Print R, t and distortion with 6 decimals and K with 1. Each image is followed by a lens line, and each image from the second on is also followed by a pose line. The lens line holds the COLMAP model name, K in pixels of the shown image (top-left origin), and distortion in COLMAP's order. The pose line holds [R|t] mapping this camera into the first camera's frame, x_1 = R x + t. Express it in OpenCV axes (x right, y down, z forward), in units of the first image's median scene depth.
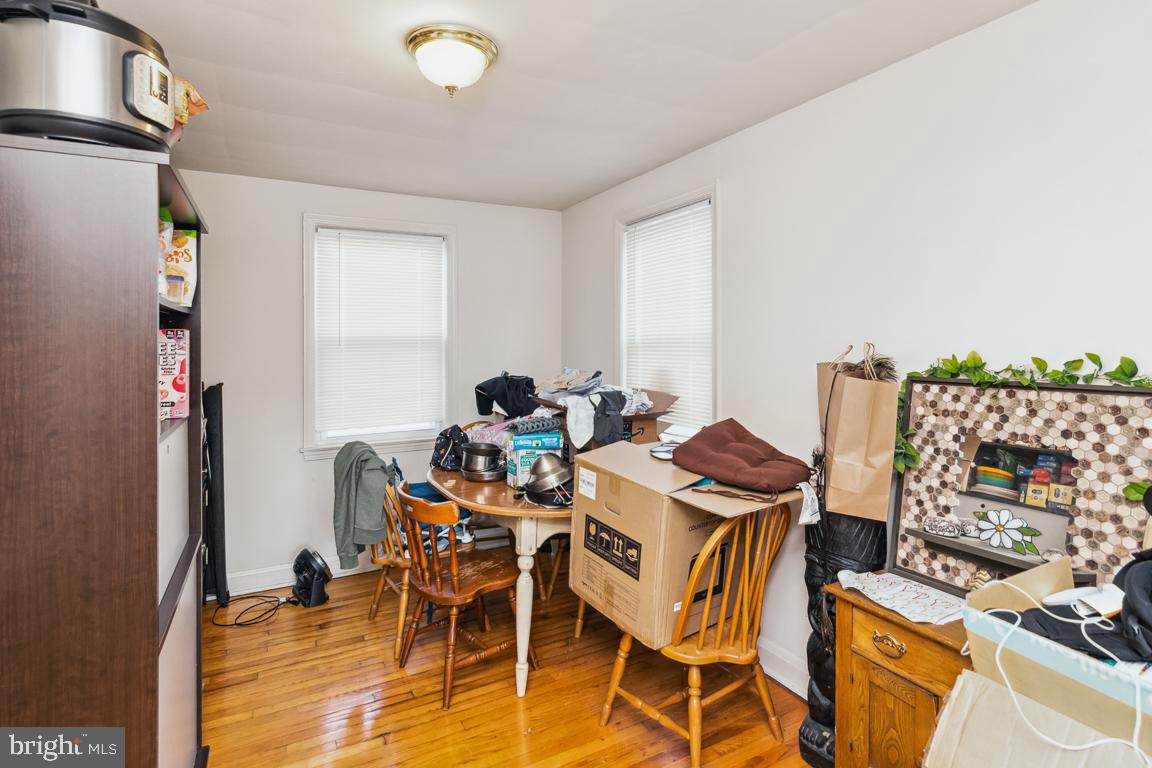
lens RADIAL K [[574.3, 0, 580.7], [0, 574.3, 338.2], [0, 0, 1]] dist [0.000787, 0.000011]
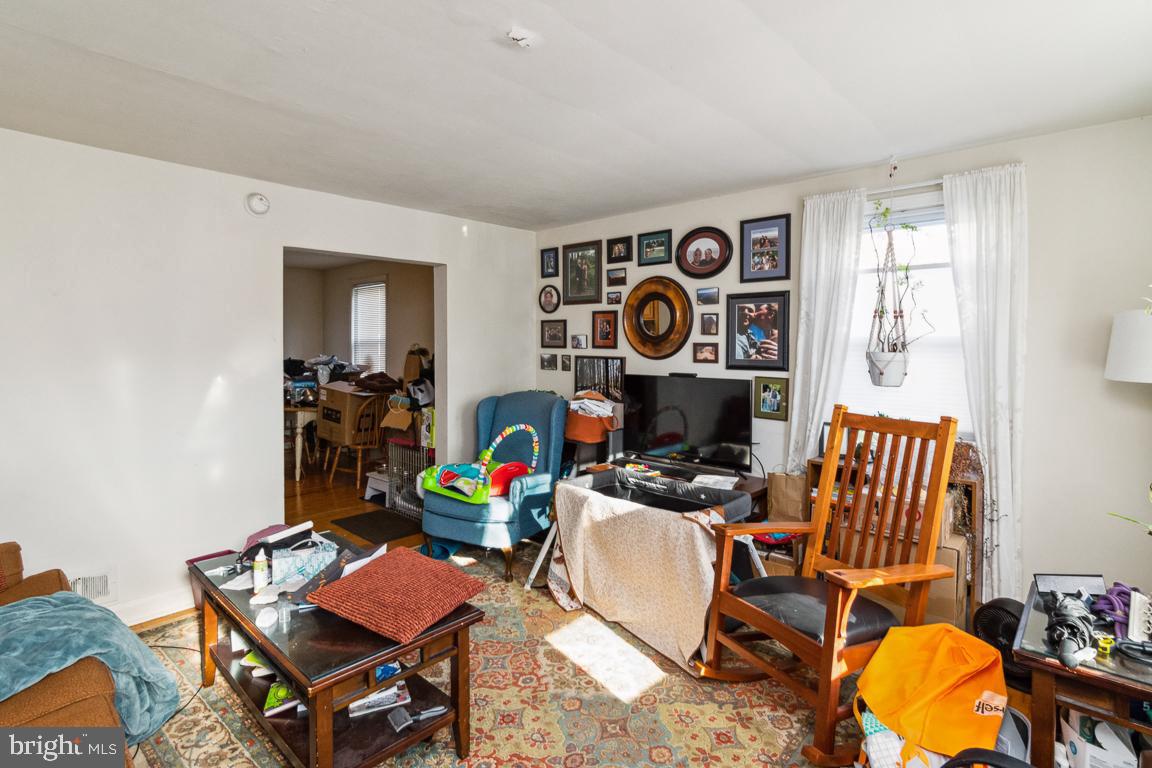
lens RADIAL K [[573.5, 0, 571.5], [0, 573.5, 357.2], [0, 0, 1]] dist [0.002185, 0.000348]
pose [[0.946881, -0.008503, 0.321471, 0.219579], [-0.002946, 0.999379, 0.035110, -0.020503], [-0.321570, -0.034192, 0.946268, -1.685942]]
